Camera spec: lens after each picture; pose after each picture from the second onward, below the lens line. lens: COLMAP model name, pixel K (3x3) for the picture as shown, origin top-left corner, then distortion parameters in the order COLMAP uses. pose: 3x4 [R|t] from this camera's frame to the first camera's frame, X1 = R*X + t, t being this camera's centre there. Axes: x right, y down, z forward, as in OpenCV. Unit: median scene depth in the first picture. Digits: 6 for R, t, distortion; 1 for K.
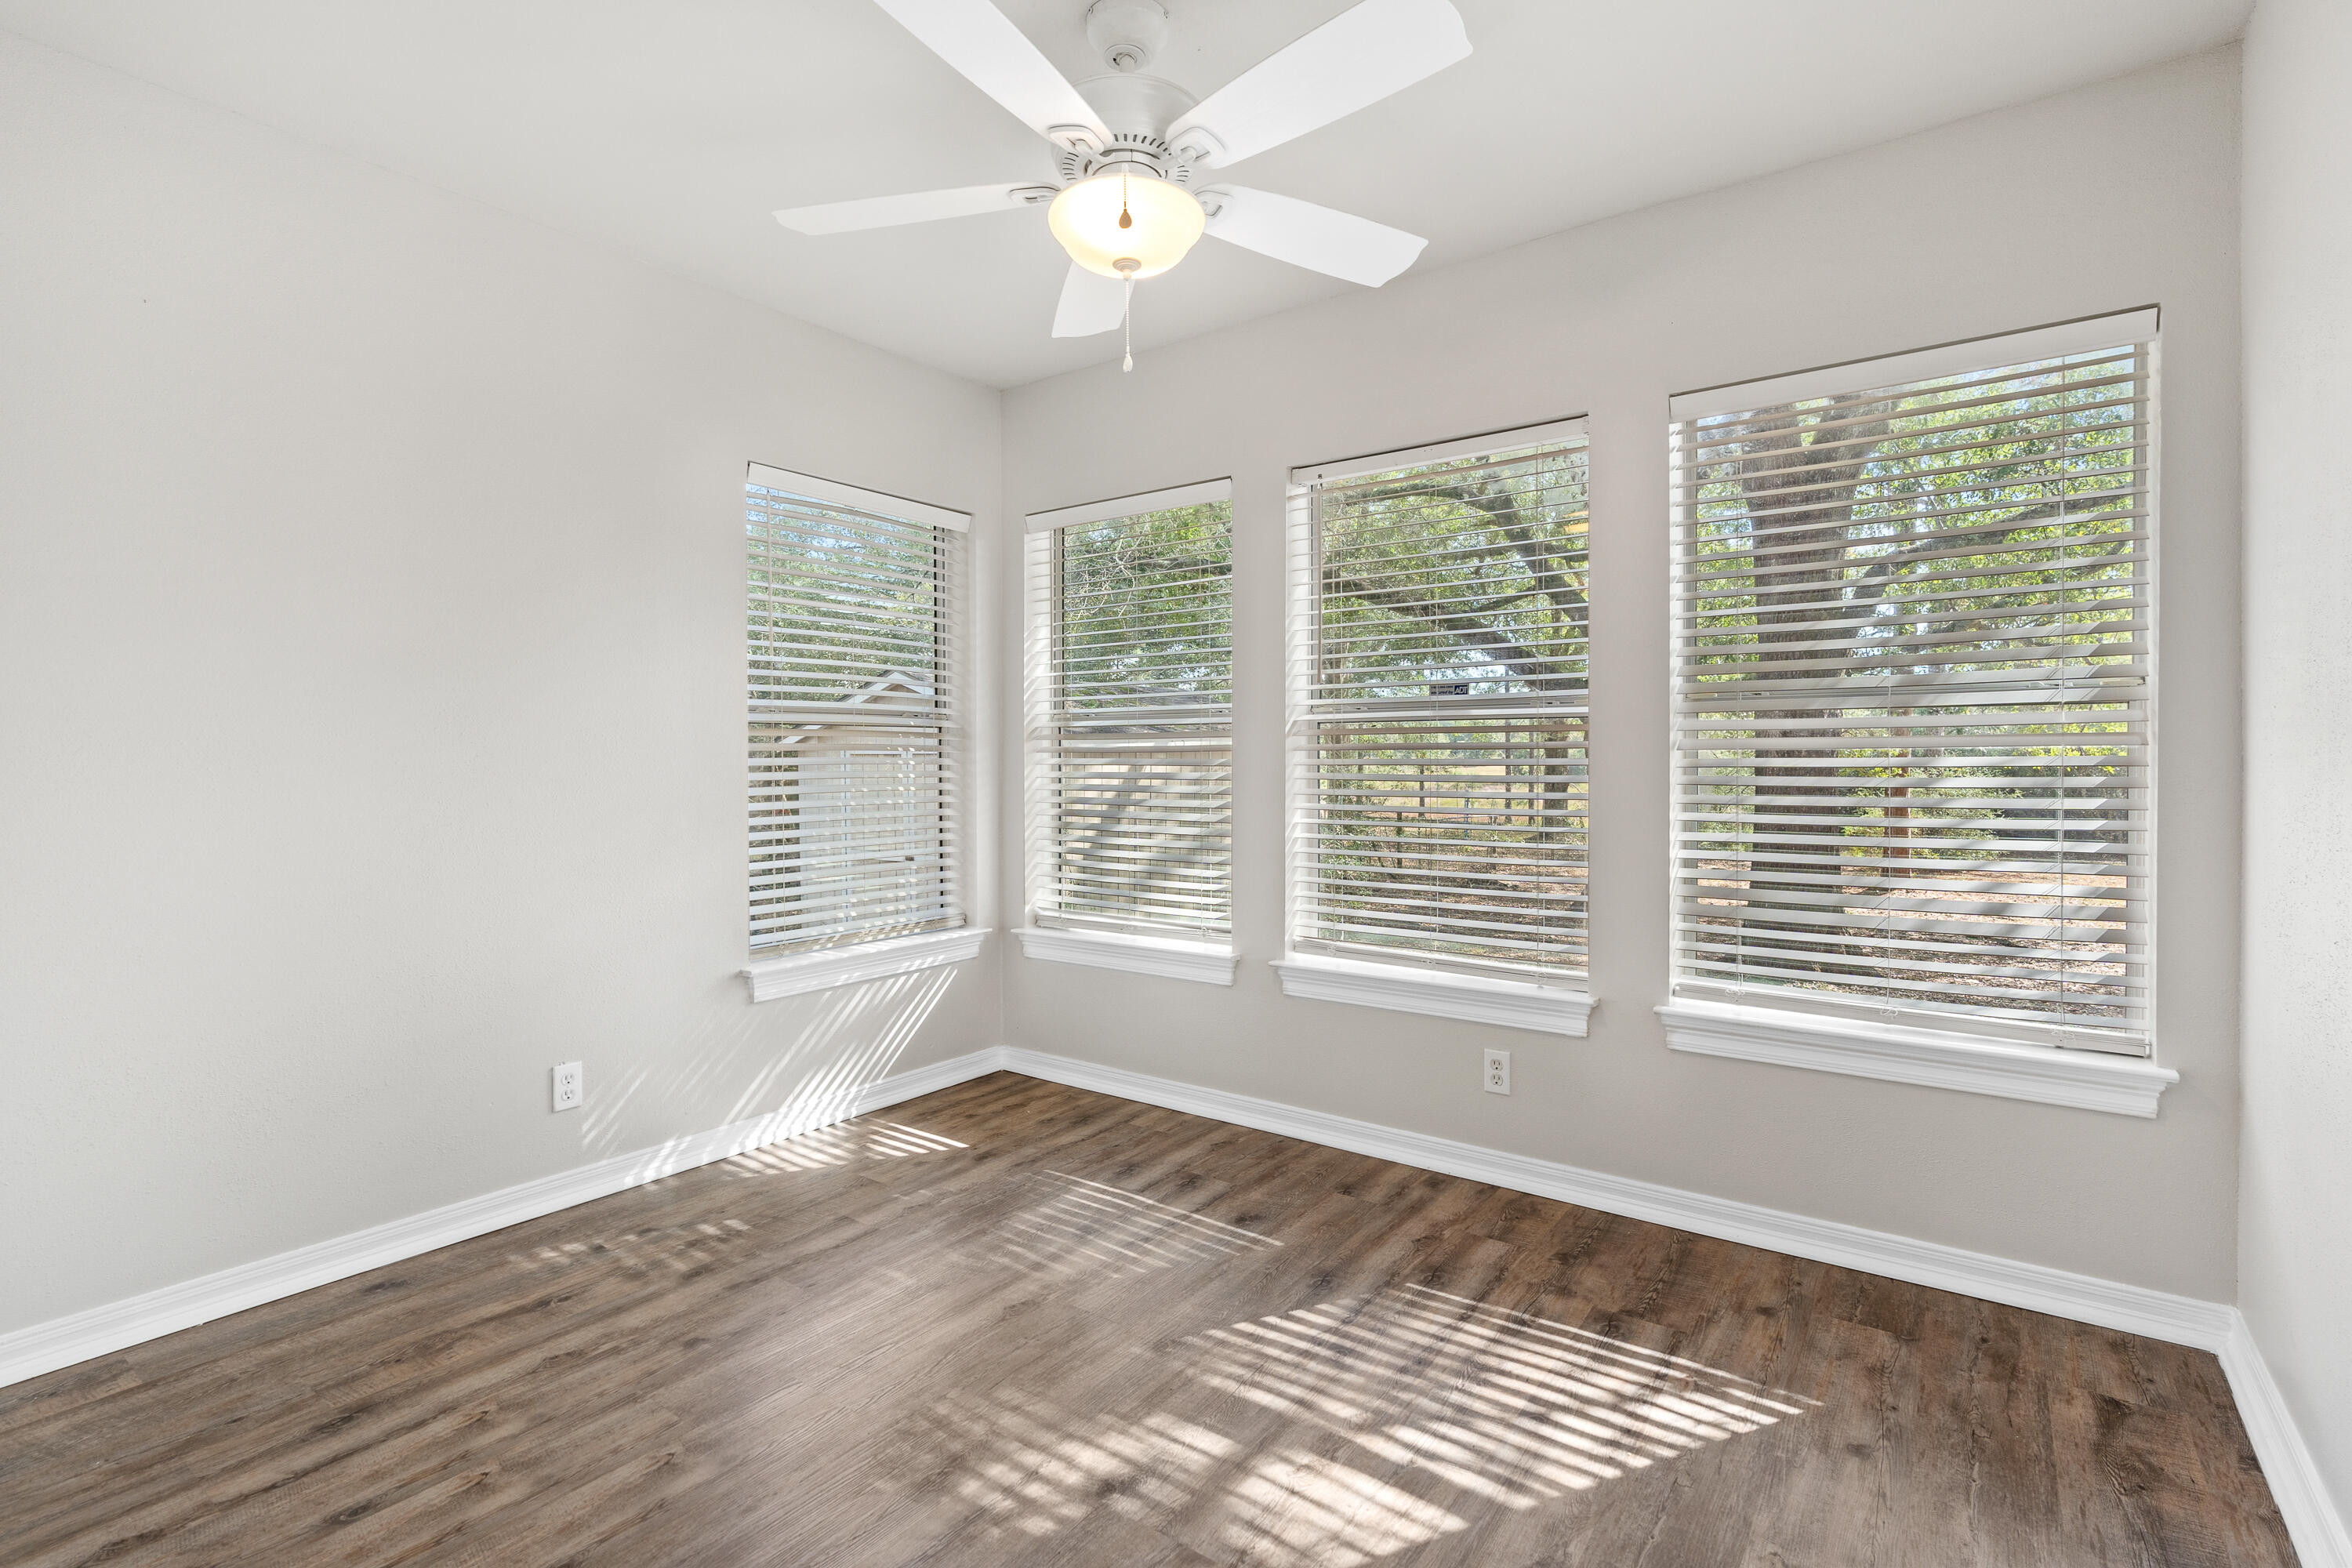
lens RADIAL K [[1099.8, 0, 1176.0], [0, 1099.8, 784.0], [0, 0, 1]] dist [0.003163, 0.000967]
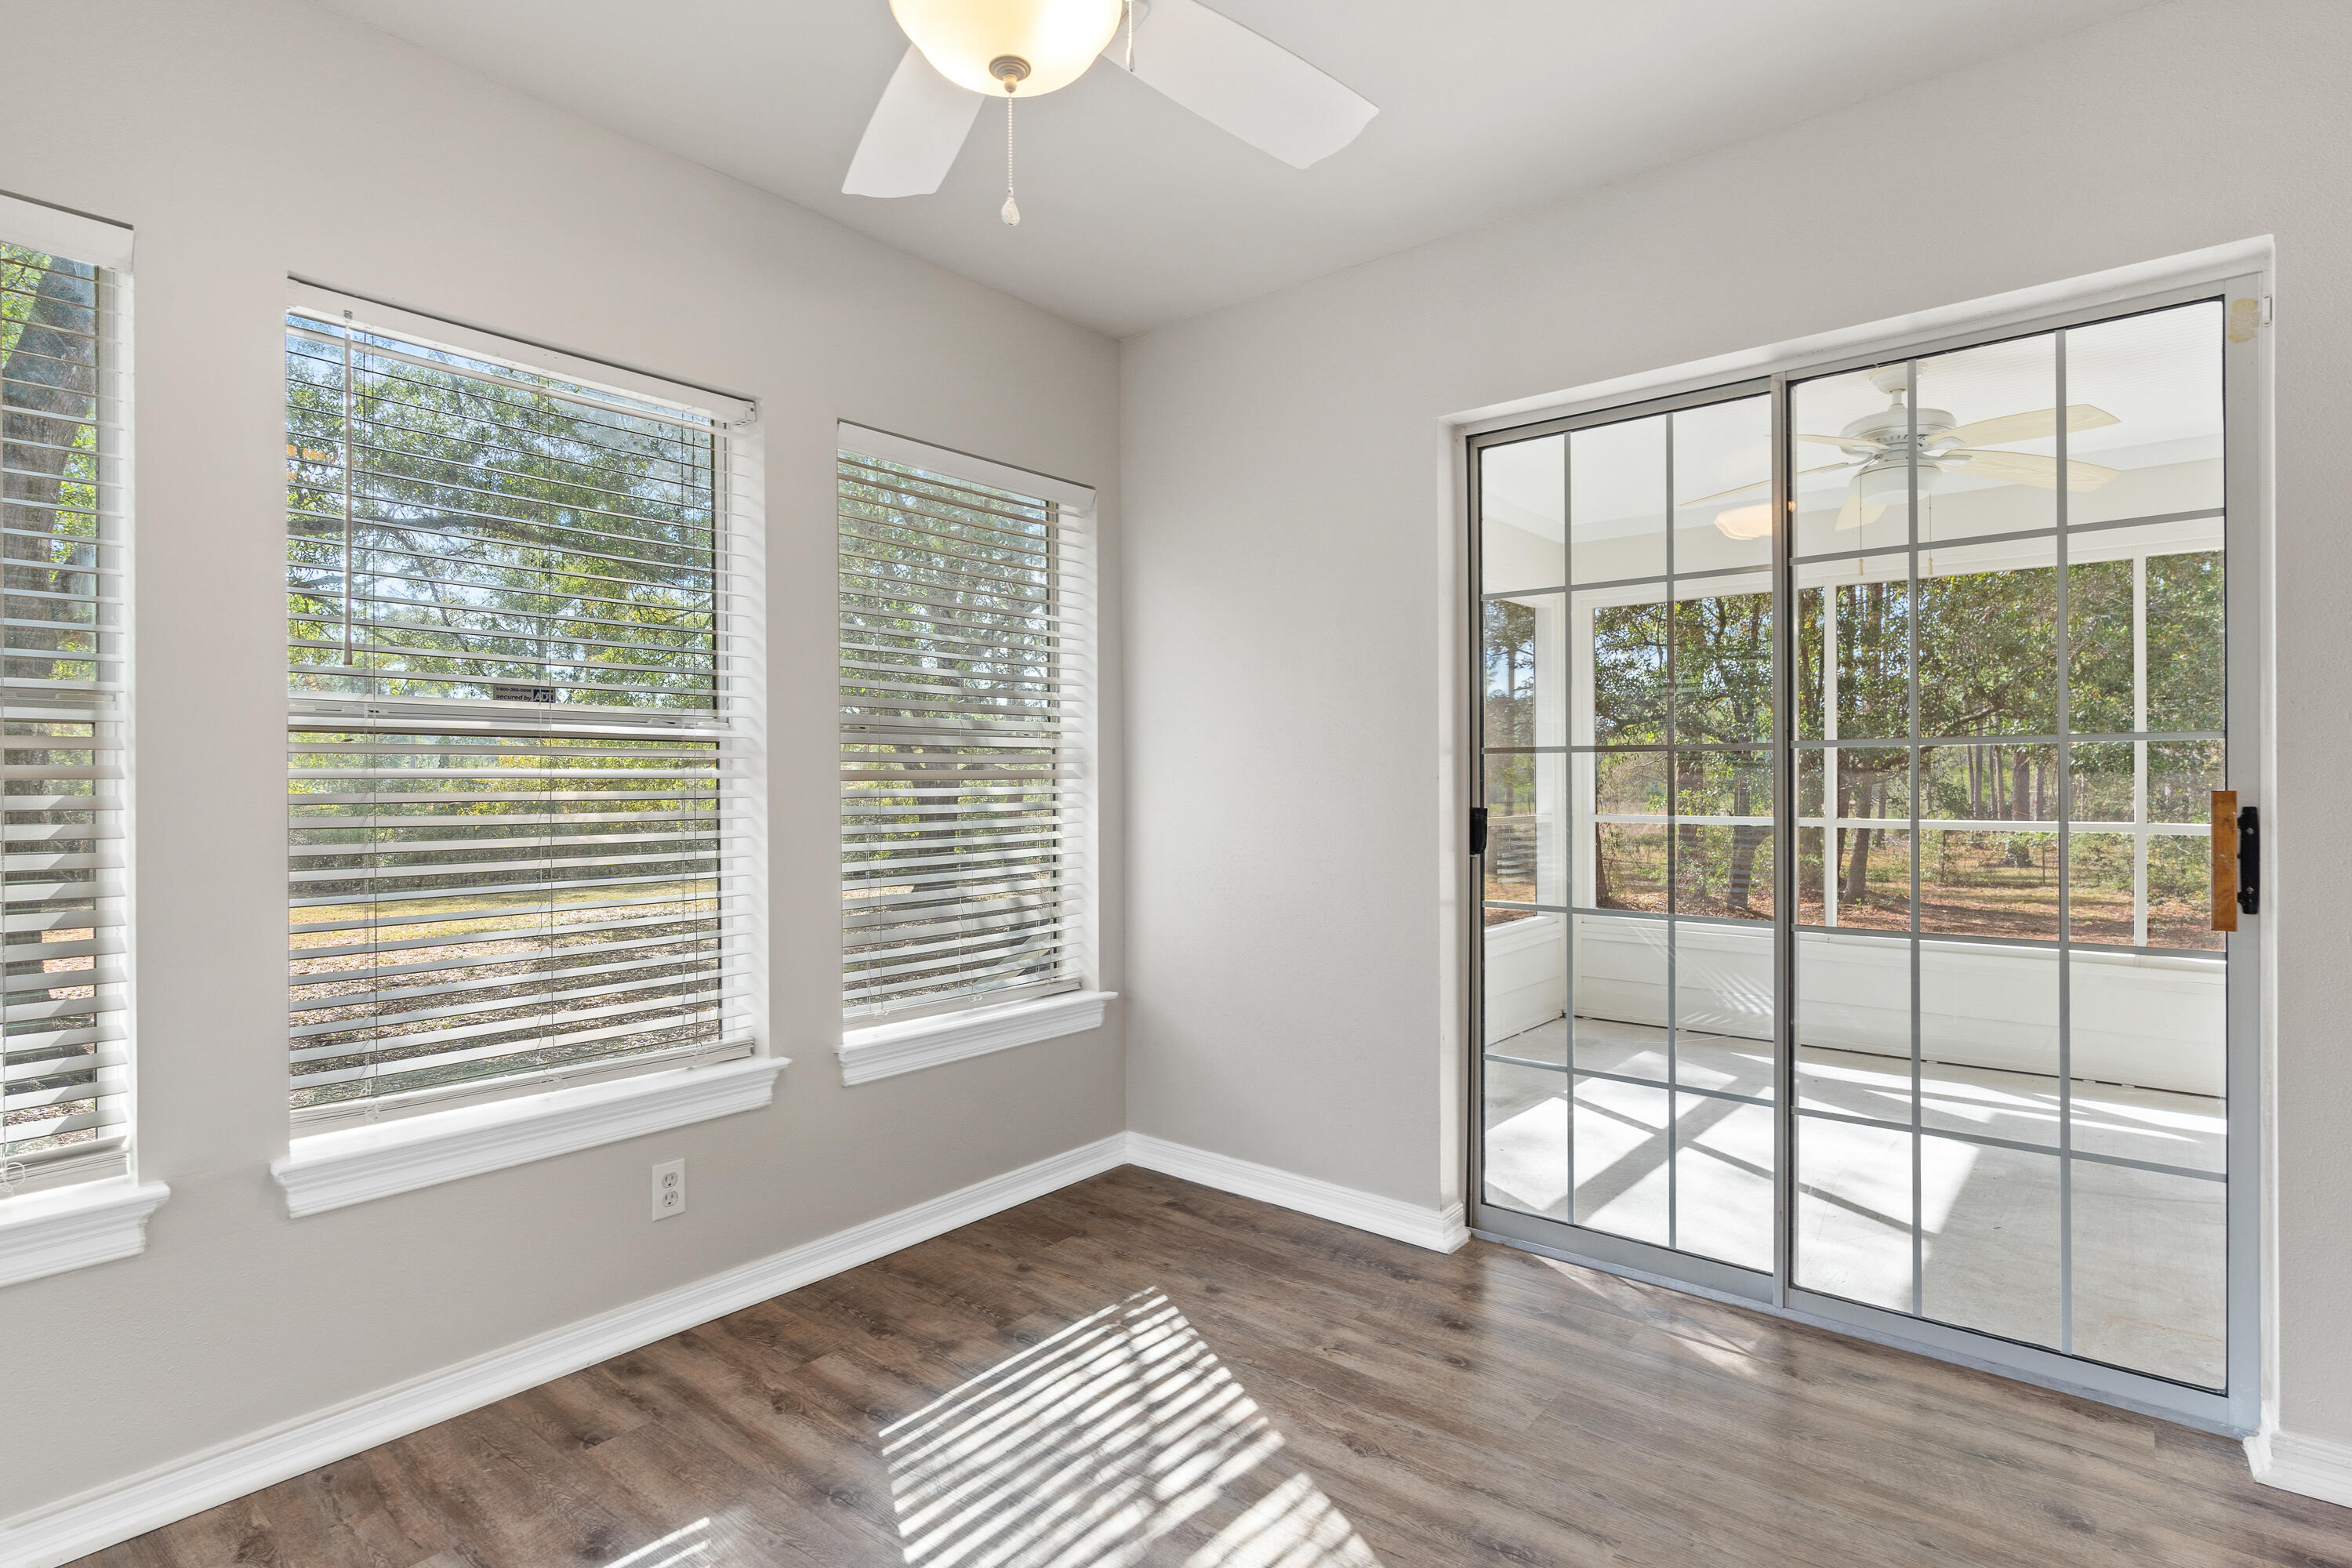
lens RADIAL K [[1157.3, 0, 1177.2], [0, 1157.3, 772.1], [0, 0, 1]] dist [-0.003702, 0.000415]
pose [[0.059037, 0.012645, 0.998176, -0.714454], [0.024091, 0.999611, -0.014088, -0.023485], [-0.997965, 0.024878, 0.058709, 0.798690]]
